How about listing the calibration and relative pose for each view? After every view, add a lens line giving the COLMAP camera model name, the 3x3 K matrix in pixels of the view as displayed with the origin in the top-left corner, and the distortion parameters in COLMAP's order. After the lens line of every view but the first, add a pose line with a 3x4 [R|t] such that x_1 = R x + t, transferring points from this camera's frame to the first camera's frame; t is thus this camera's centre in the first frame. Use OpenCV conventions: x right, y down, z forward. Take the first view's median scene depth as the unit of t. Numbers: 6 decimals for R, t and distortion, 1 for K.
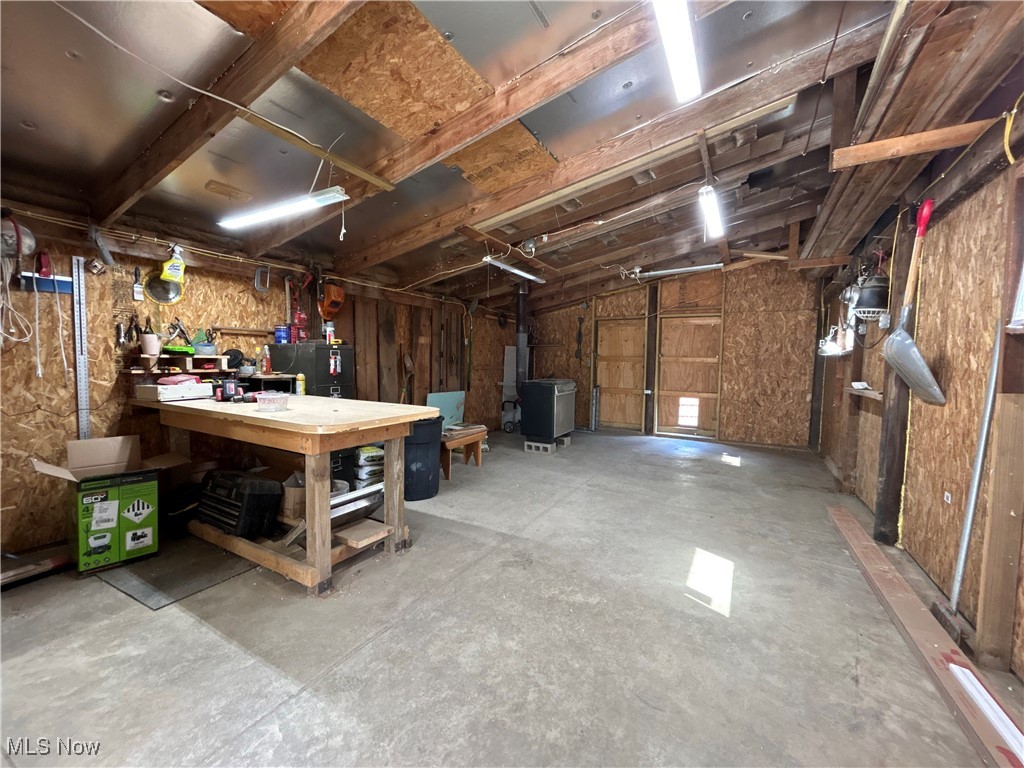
lens RADIAL K [[408.5, 0, 512.0], [0, 408.5, 384.0], [0, 0, 1]] dist [0.001575, 0.000241]
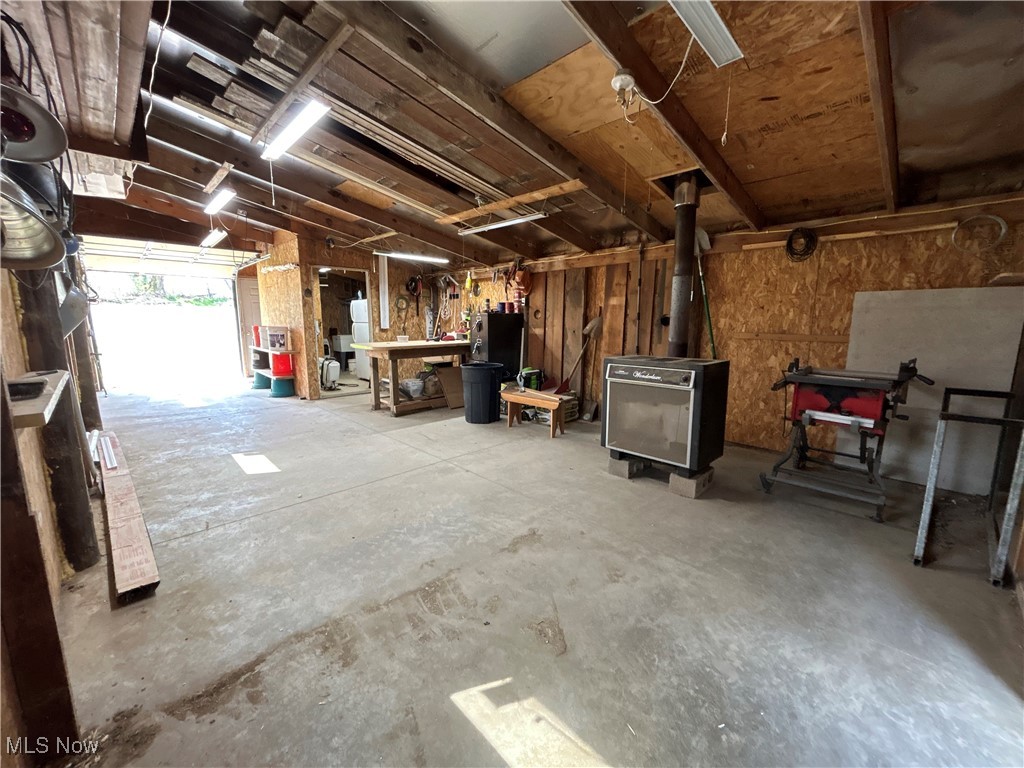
lens RADIAL K [[408.5, 0, 512.0], [0, 408.5, 384.0], [0, 0, 1]] dist [0.001575, 0.000241]
pose [[-0.275578, 0.135120, -0.951735, 0.867275], [-0.059814, 0.985743, 0.157268, -0.063249], [0.959416, 0.100267, -0.263567, 1.218136]]
